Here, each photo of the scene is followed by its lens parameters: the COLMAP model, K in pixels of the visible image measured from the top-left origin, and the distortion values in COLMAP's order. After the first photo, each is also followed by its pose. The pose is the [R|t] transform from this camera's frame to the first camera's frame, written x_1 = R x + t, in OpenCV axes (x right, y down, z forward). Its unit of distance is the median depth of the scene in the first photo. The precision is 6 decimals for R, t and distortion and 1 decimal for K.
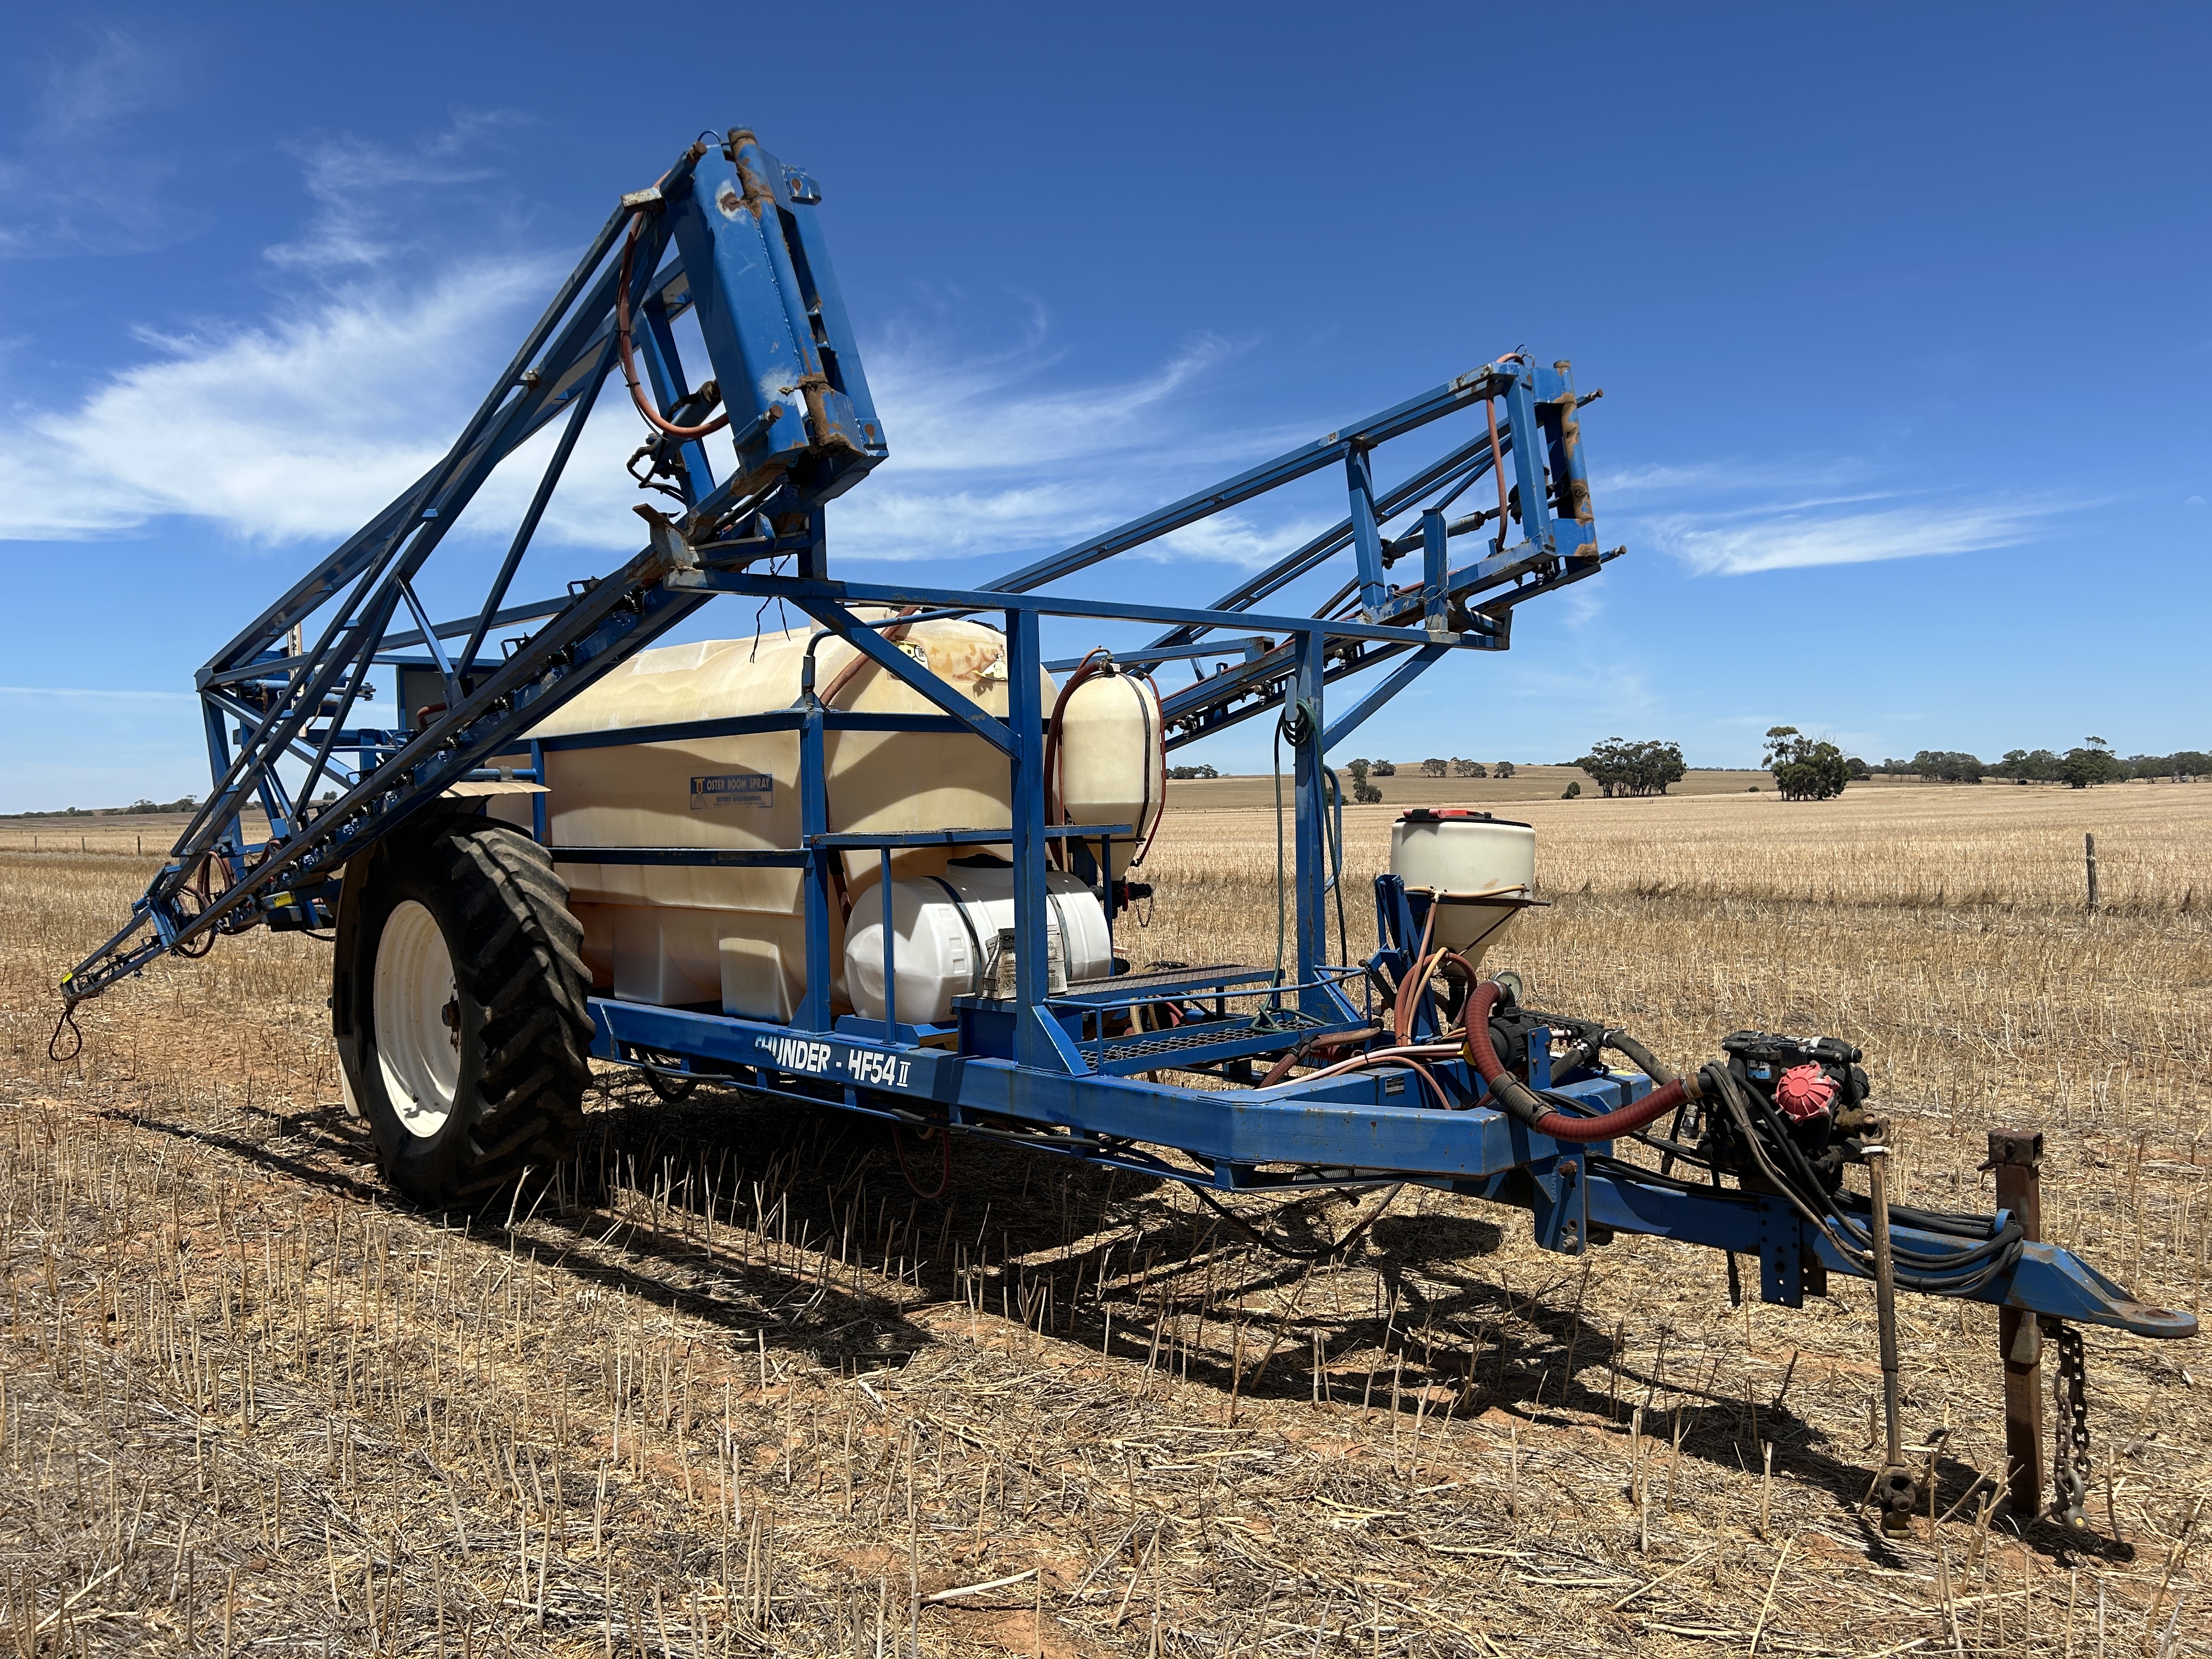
lens RADIAL K [[1648.7, 0, 1106.0], [0, 1648.7, 829.5], [0, 0, 1]] dist [0.078914, -0.095613]
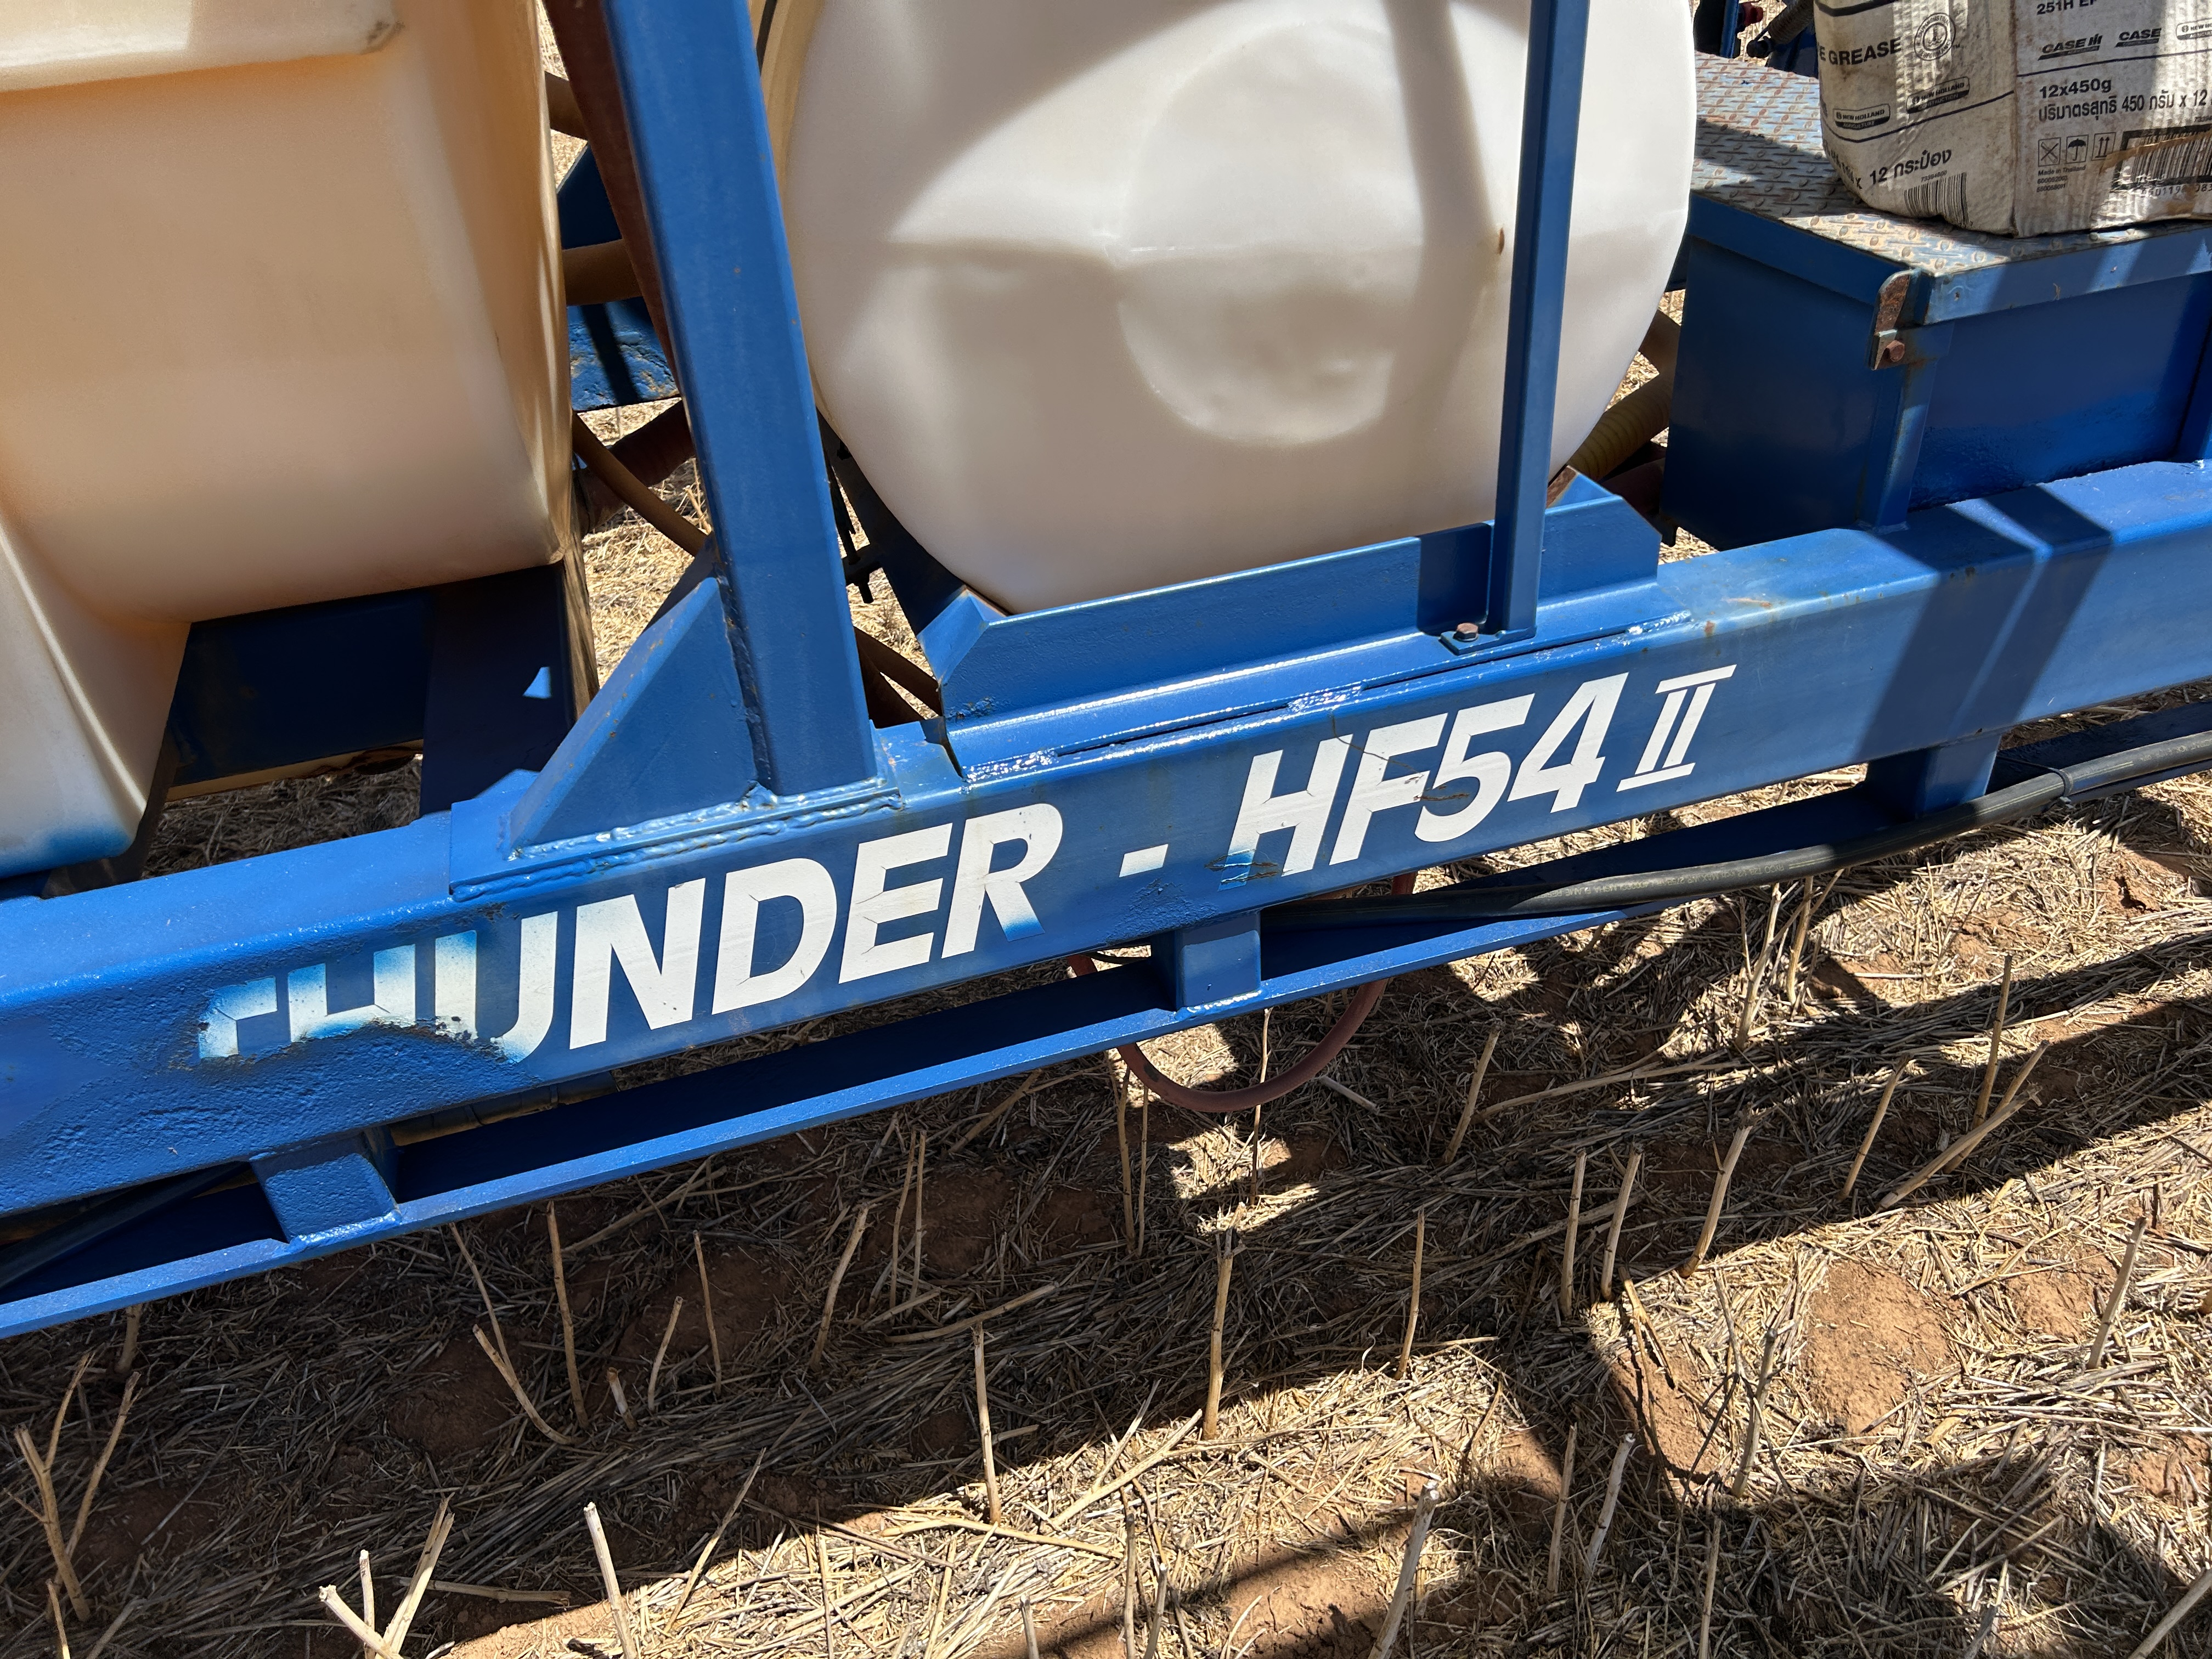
lens RADIAL K [[1648.7, 0, 1106.0], [0, 1648.7, 829.5], [0, 0, 1]] dist [0.078914, -0.095613]
pose [[0.428305, -0.497322, 0.754471, -0.297119], [0.074327, 0.851489, 0.519078, 0.041407], [-0.900572, -0.166246, 0.401661, 0.914249]]
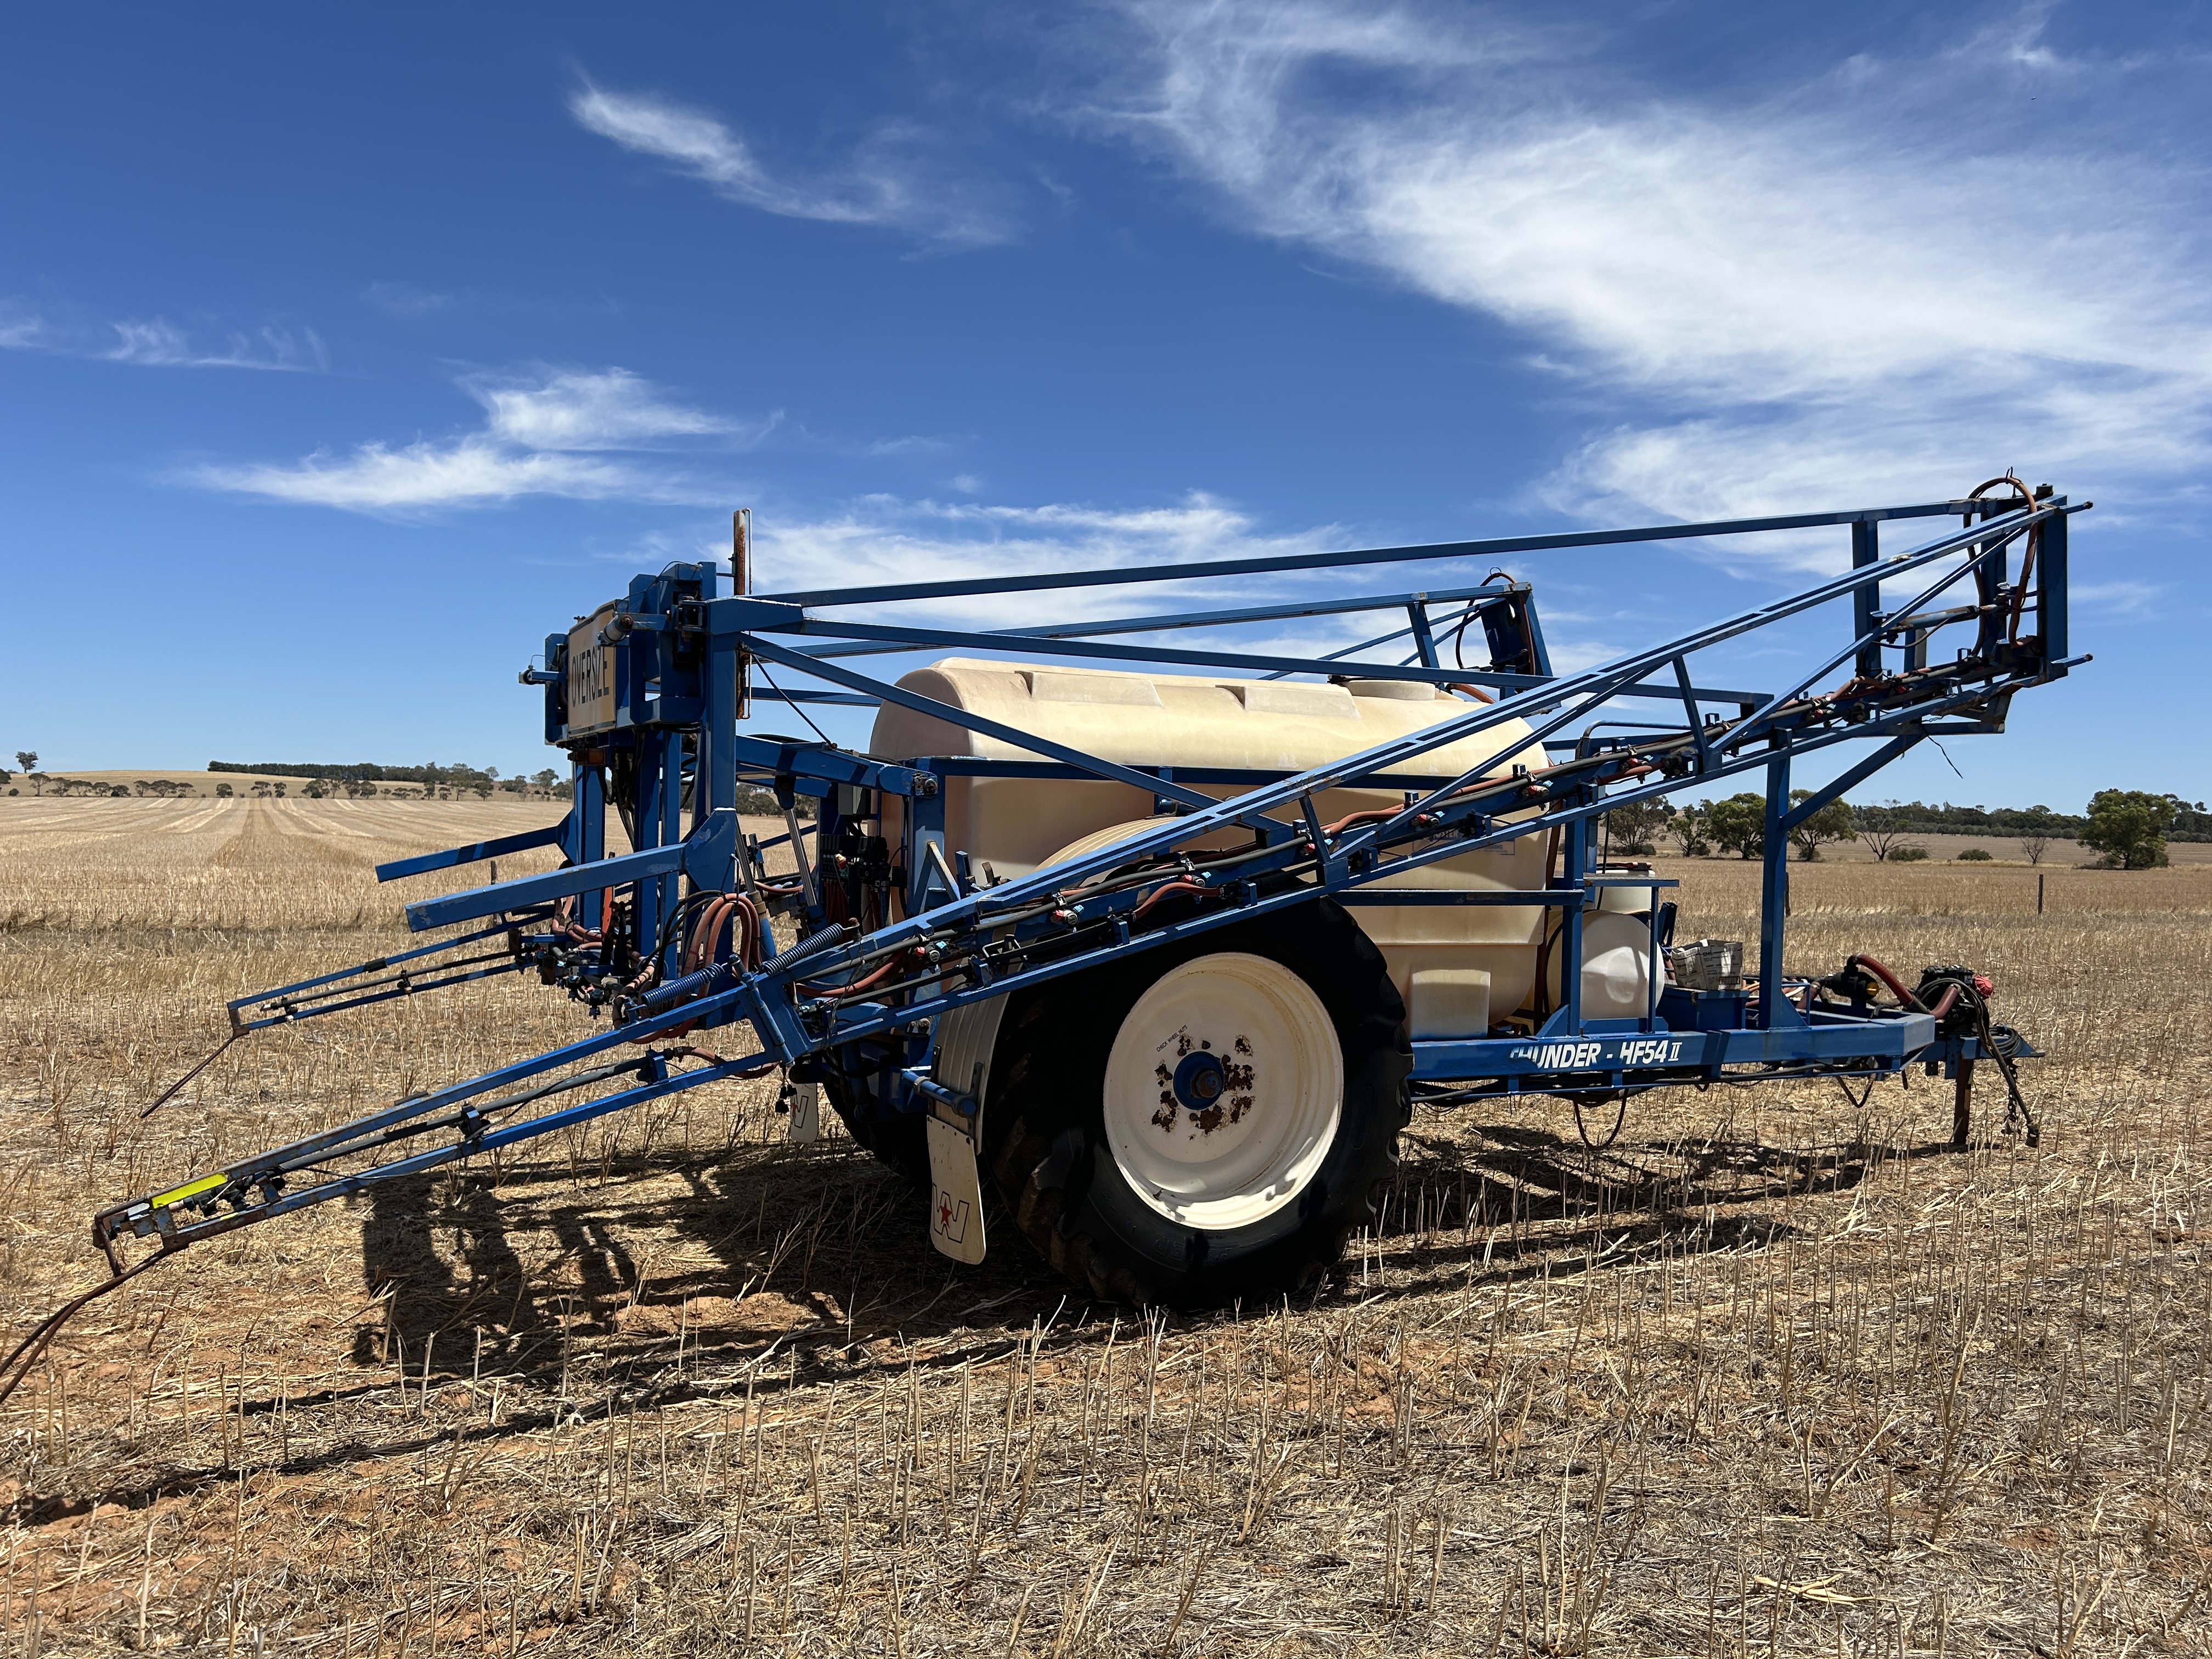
lens RADIAL K [[1648.7, 0, 1106.0], [0, 1648.7, 829.5], [0, 0, 1]] dist [0.078914, -0.095613]
pose [[0.297185, 0.026664, 0.954448, -1.511493], [-0.013267, 0.999629, -0.023796, -0.000401], [-0.954728, -0.005591, 0.297428, 0.974105]]
